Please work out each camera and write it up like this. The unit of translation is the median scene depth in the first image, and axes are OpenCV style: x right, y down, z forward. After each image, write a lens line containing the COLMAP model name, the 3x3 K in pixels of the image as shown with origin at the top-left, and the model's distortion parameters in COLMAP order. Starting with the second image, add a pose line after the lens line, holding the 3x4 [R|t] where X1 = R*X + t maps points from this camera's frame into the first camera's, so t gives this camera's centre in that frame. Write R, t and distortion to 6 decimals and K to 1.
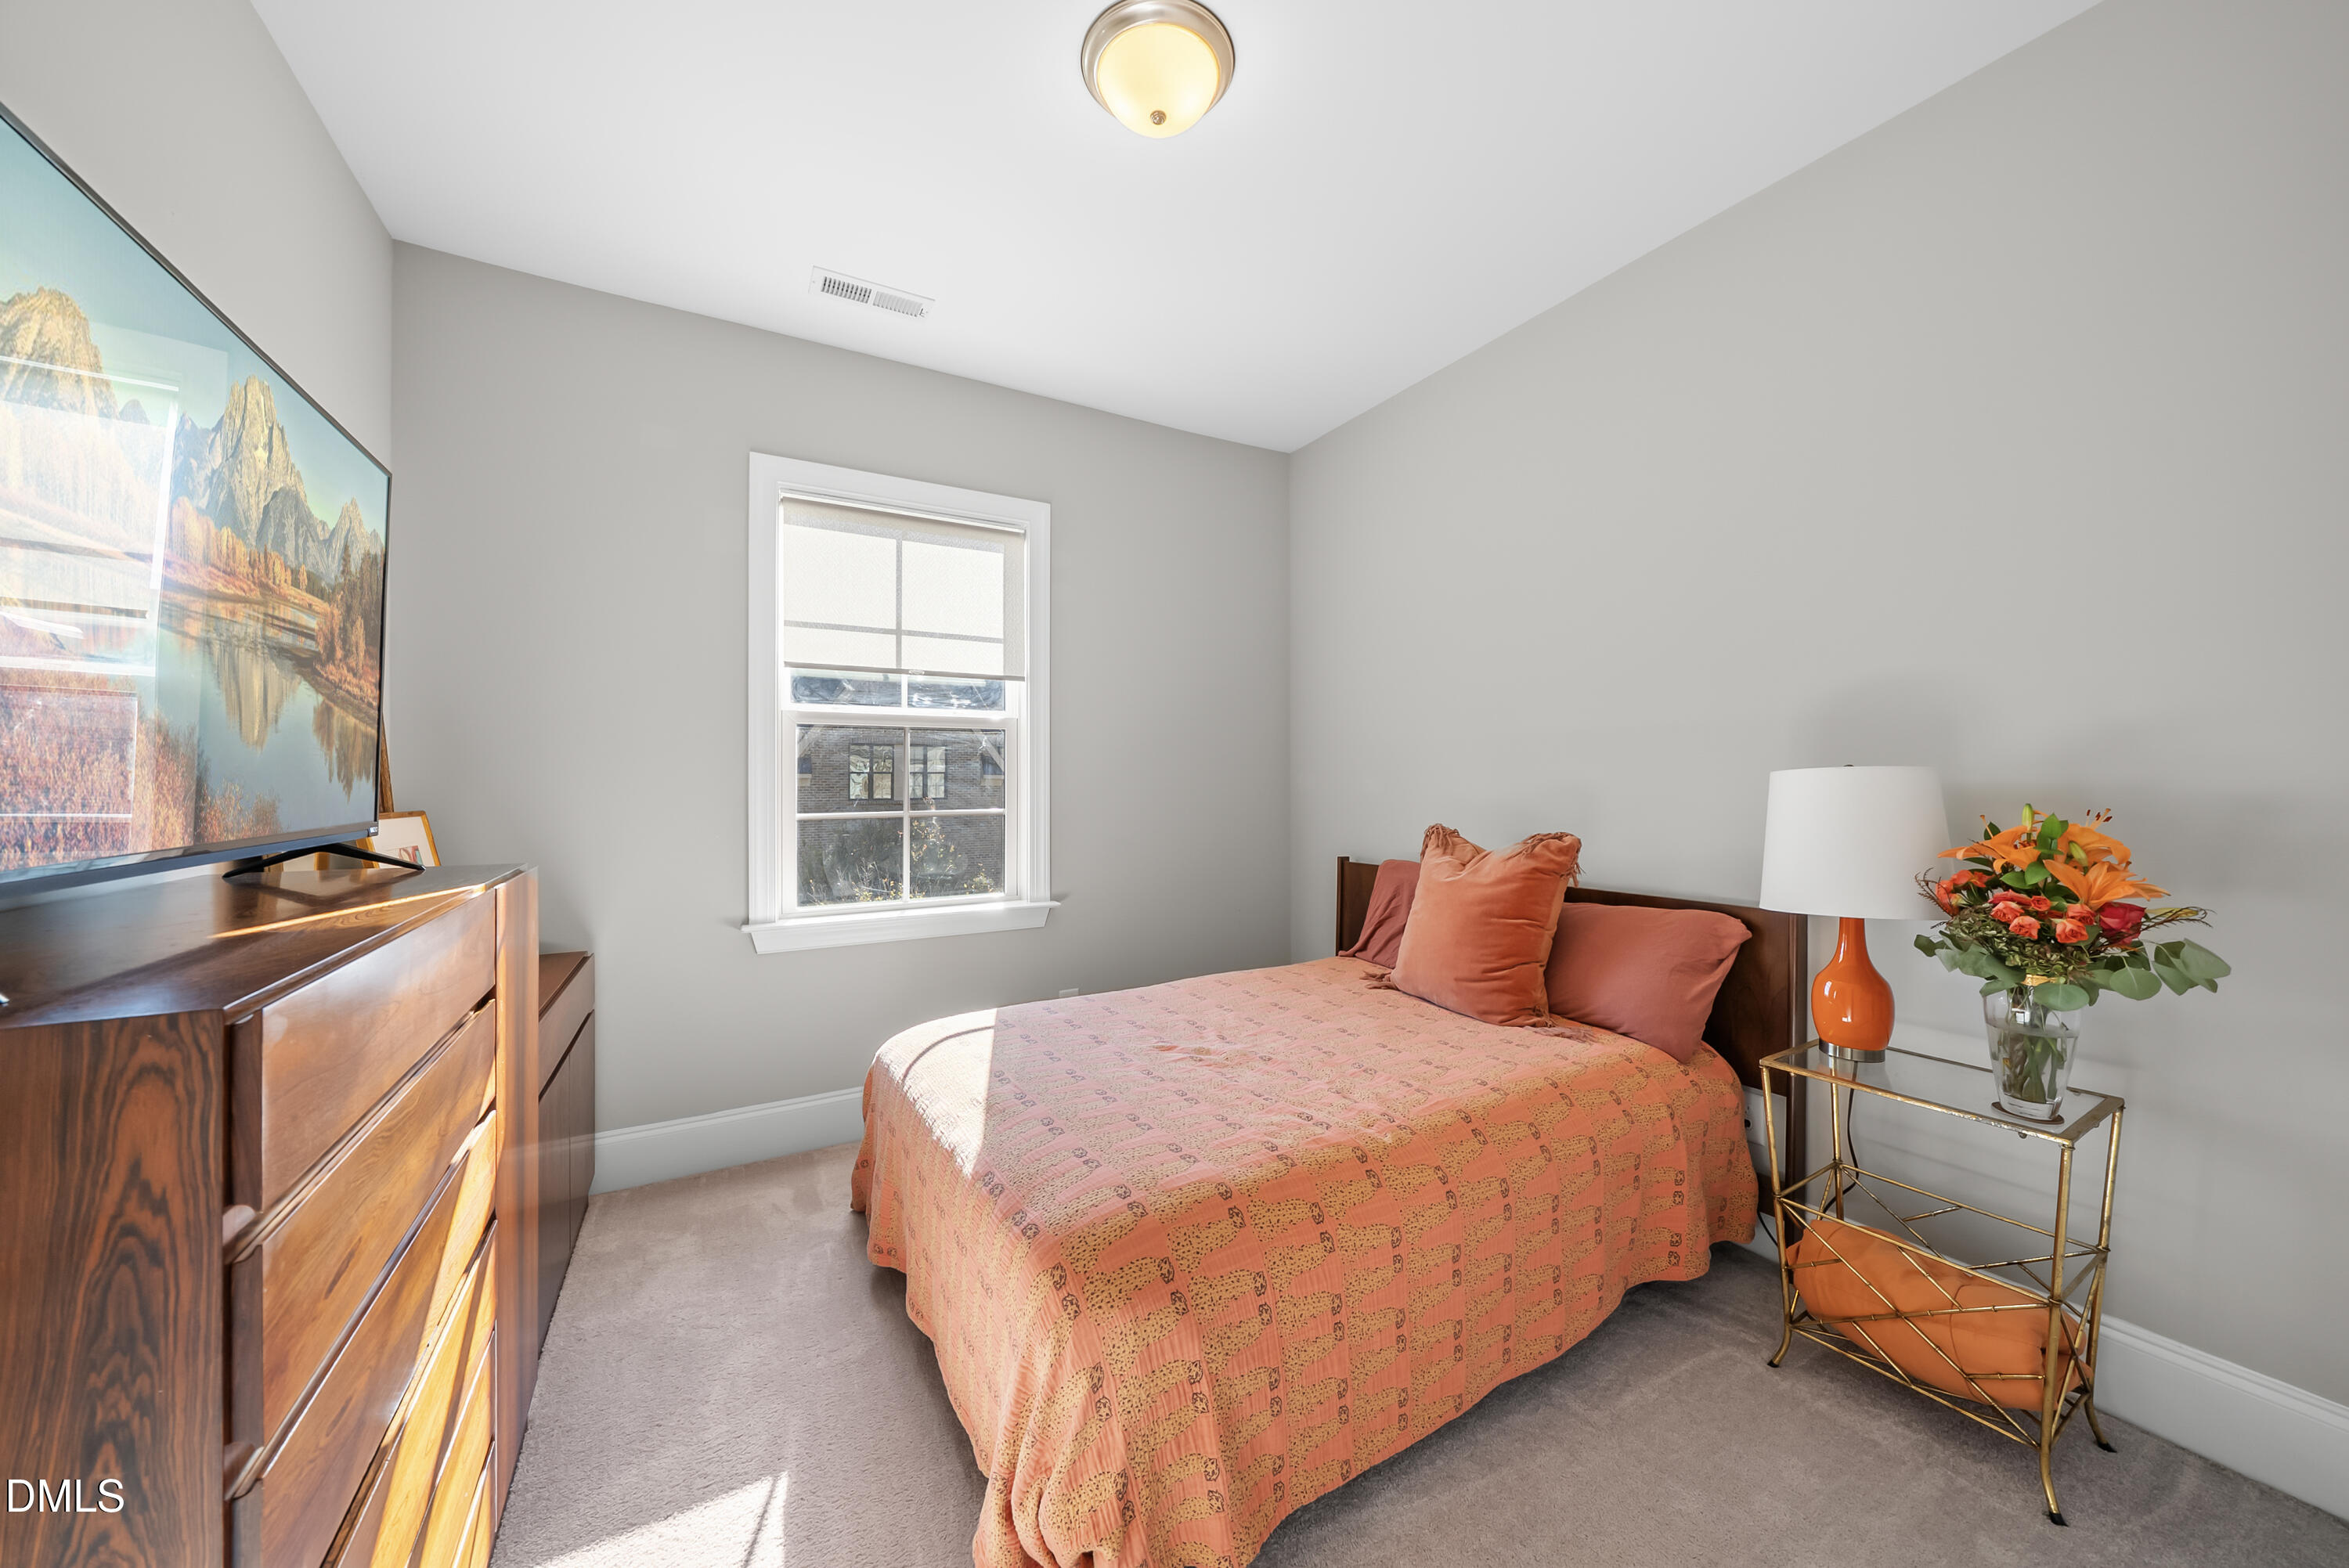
lens RADIAL K [[810.2, 0, 1171.7], [0, 810.2, 770.8], [0, 0, 1]] dist [0.000093, -0.000005]
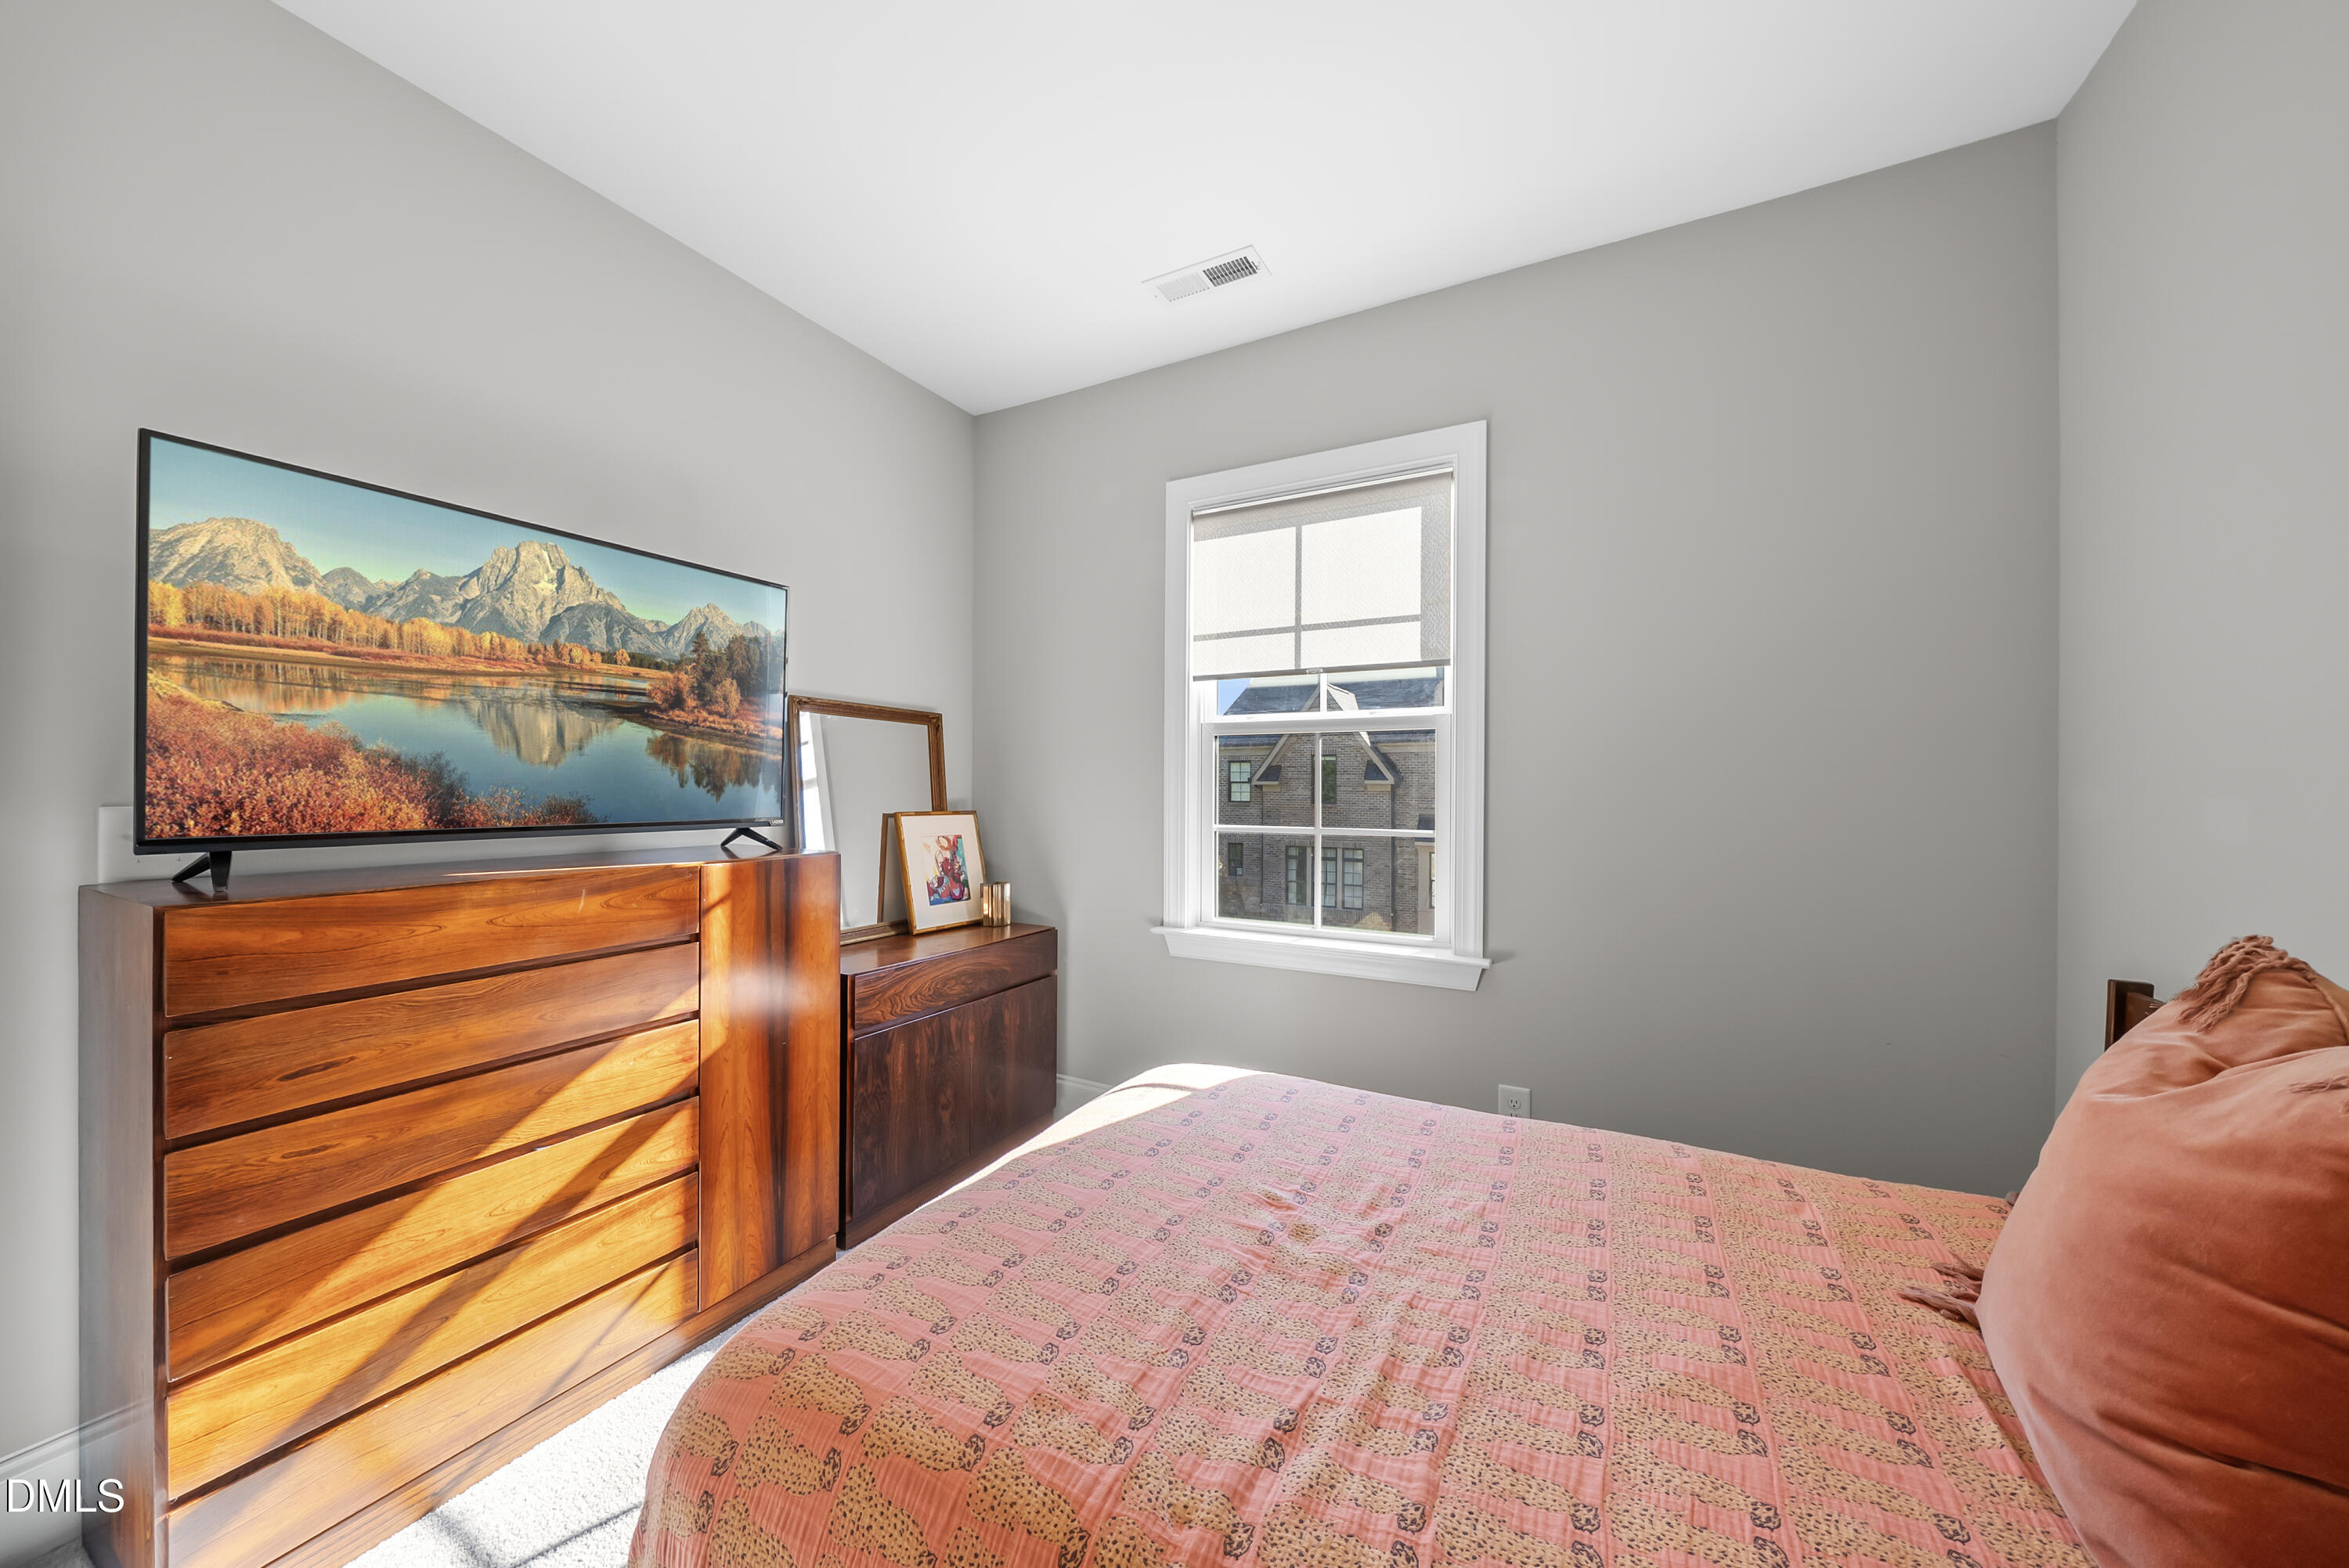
lens RADIAL K [[800.8, 0, 1168.8], [0, 800.8, 790.2], [0, 0, 1]] dist [-0.011308, 0.000034]
pose [[0.536234, 0.008282, -0.844029, 0.345229], [-0.007658, 0.999958, 0.004946, 0.005401], [0.844035, 0.003811, 0.536275, 0.411897]]
